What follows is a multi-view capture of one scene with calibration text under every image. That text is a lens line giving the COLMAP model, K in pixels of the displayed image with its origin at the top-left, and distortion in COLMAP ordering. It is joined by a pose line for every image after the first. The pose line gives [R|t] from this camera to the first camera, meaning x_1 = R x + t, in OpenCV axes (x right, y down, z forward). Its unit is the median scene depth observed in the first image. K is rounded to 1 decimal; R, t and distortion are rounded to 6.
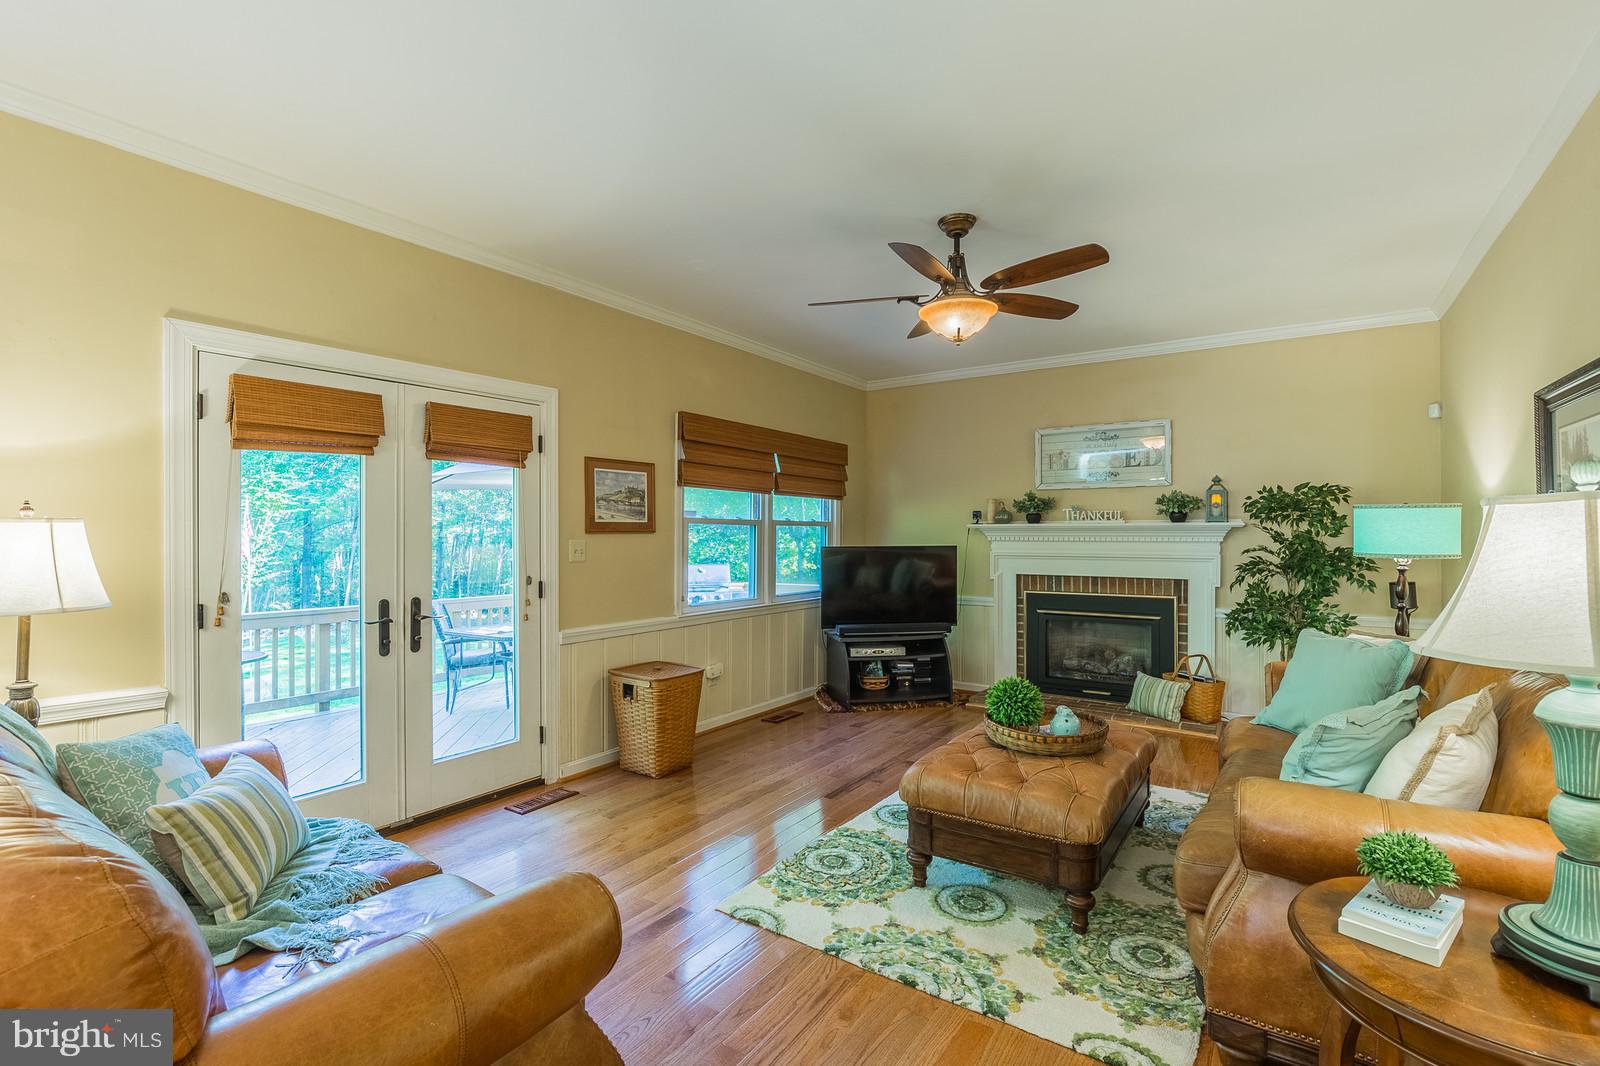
lens RADIAL K [[726.4, 0, 795.4], [0, 726.4, 527.0], [0, 0, 1]] dist [-0.004075, -0.000184]
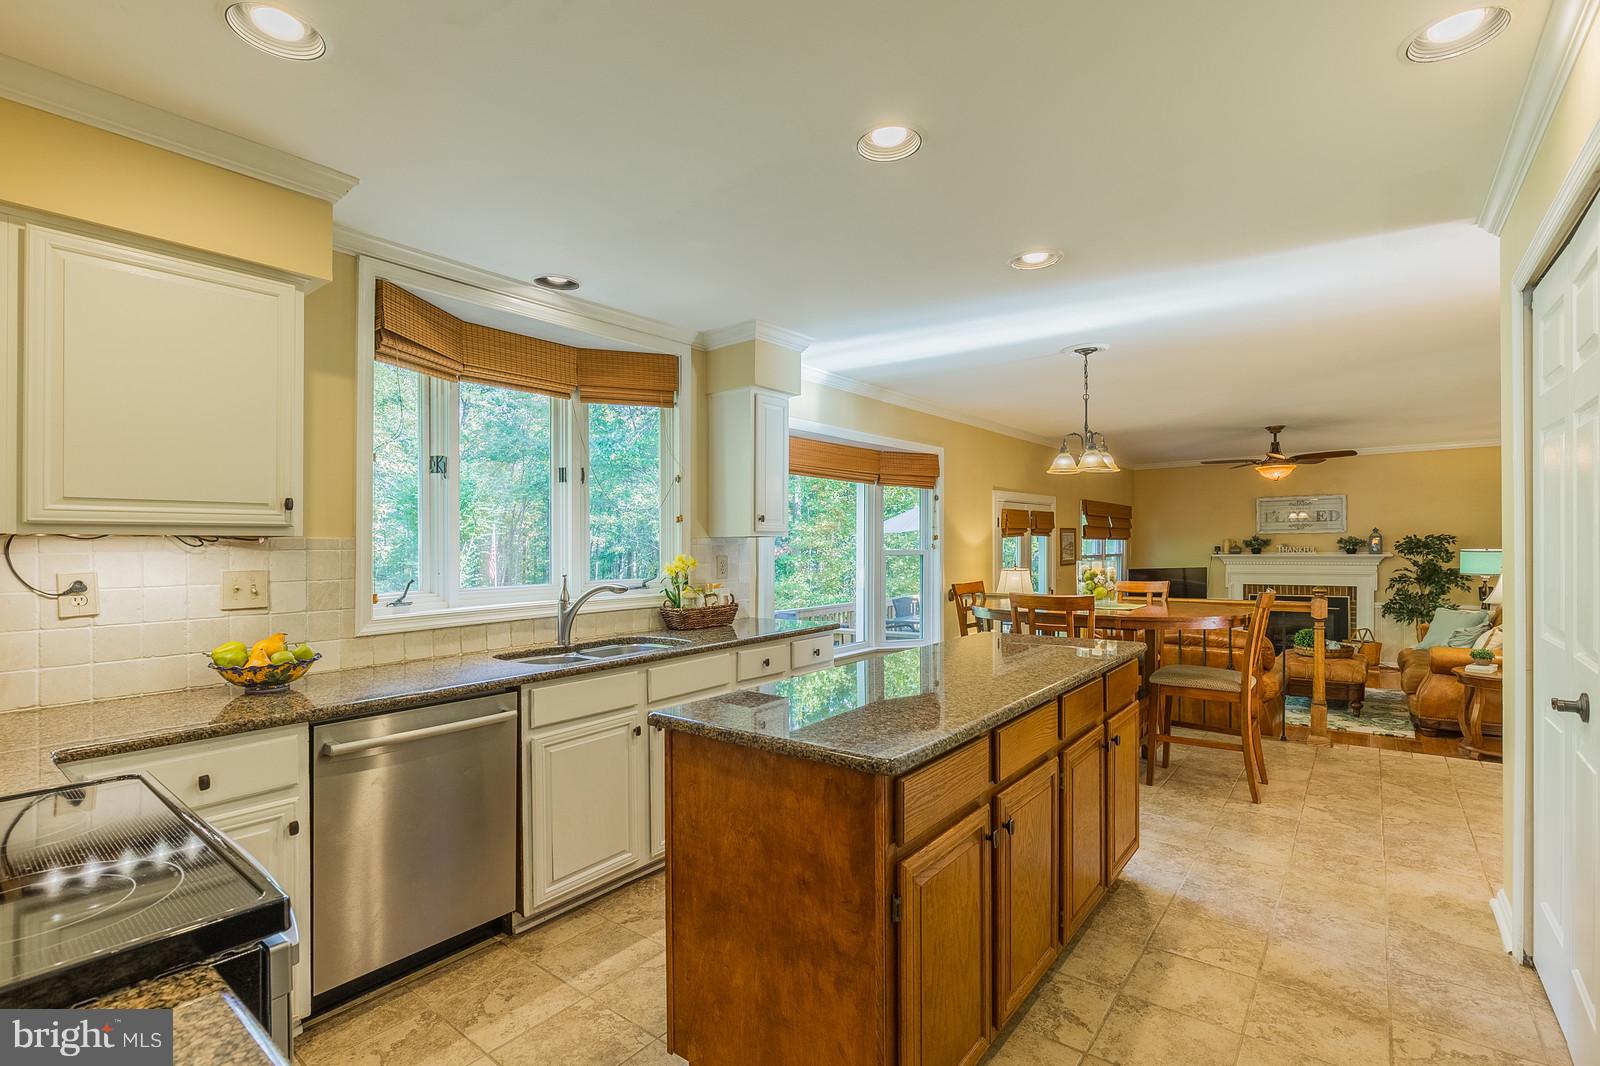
lens RADIAL K [[726.4, 0, 803.3], [0, 726.4, 548.9], [0, 0, 1]] dist [-0.004075, -0.000184]
pose [[0.997876, -0.009996, -0.064371, -0.744337], [0.010939, 0.999838, 0.014307, -0.063702], [0.064218, -0.014981, 0.997823, -0.908893]]
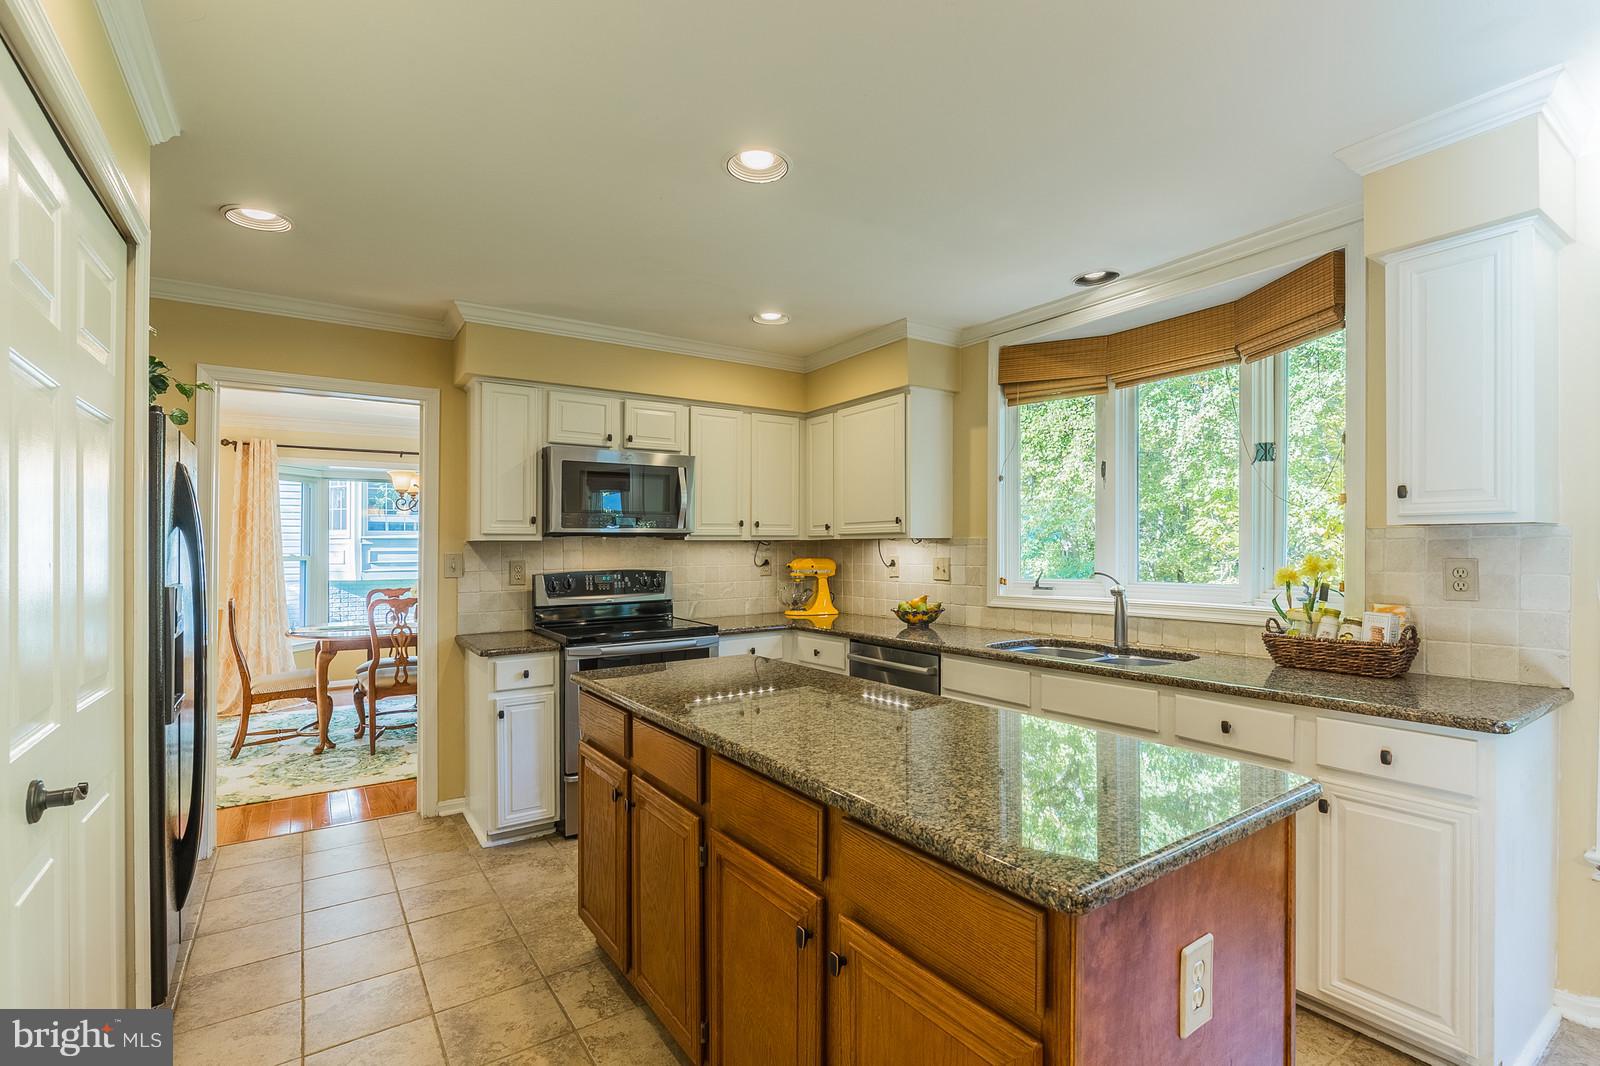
lens RADIAL K [[726.4, 0, 800.8], [0, 726.4, 543.7], [0, 0, 1]] dist [-0.004075, -0.000184]
pose [[-0.361721, -0.001917, -0.932285, 4.559908], [0.017373, 0.999810, -0.008797, 0.013041], [0.932125, -0.019378, -0.361619, 6.653193]]
